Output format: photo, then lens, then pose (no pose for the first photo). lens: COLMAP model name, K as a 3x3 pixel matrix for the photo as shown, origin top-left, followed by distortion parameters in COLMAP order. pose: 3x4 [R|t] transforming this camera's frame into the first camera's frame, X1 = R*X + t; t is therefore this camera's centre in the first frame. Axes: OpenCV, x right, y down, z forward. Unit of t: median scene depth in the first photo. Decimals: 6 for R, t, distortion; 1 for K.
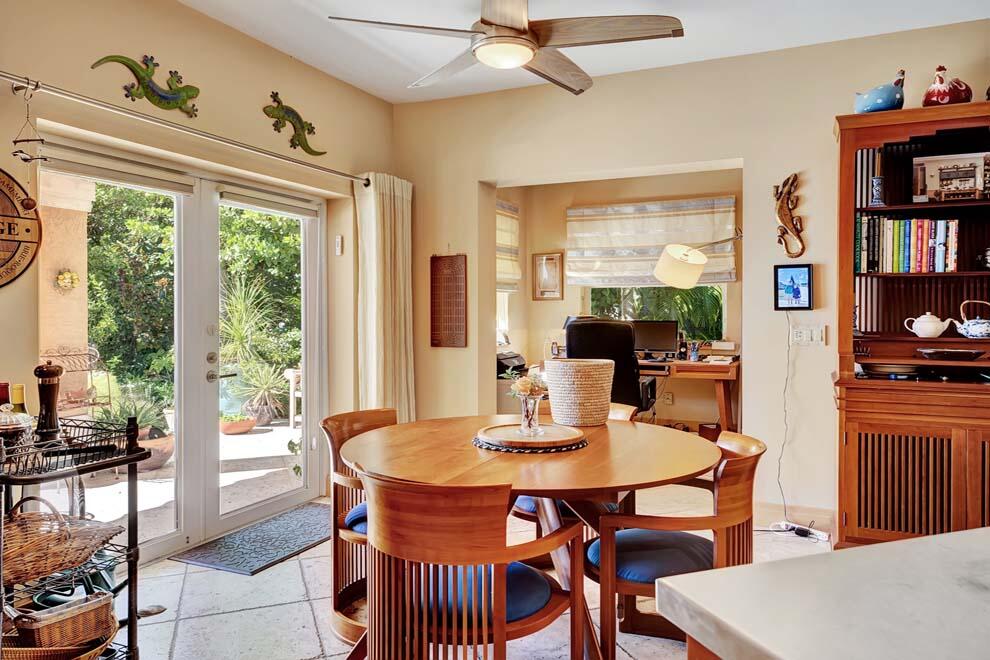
lens RADIAL K [[698.0, 0, 494.4], [0, 698.0, 319.8], [0, 0, 1]] dist [-0.001848, 0.000034]
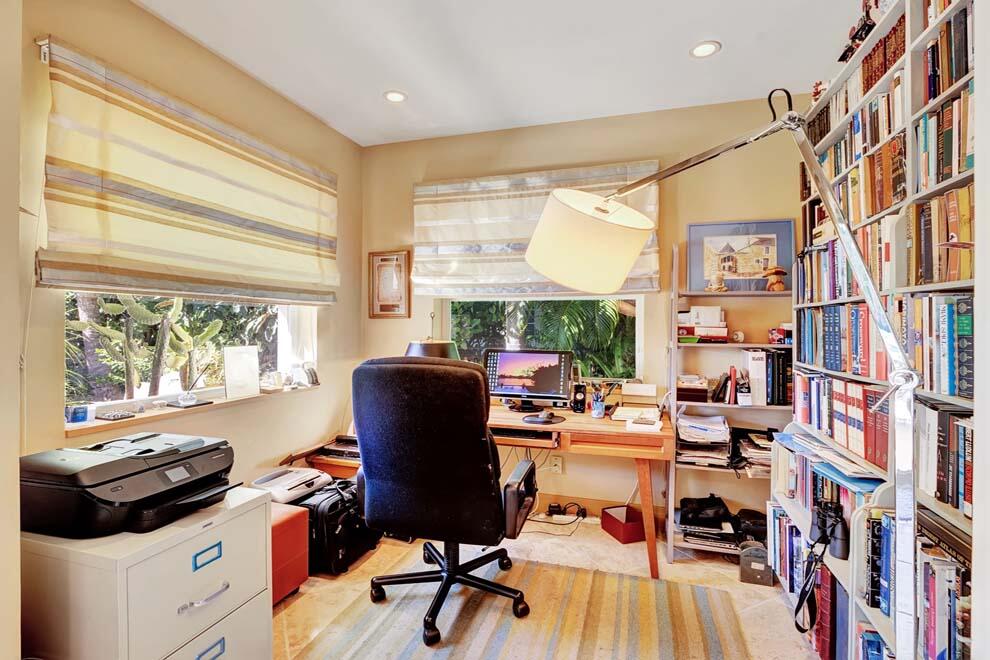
lens RADIAL K [[479.6, 0, 495.4], [0, 479.6, 329.9], [0, 0, 1]] dist [-0.001349, -0.000220]
pose [[0.993221, 0.006667, 0.116051, 0.134422], [-0.006017, 0.999964, -0.005955, -0.014798], [-0.116086, 0.005217, 0.993225, 0.541353]]
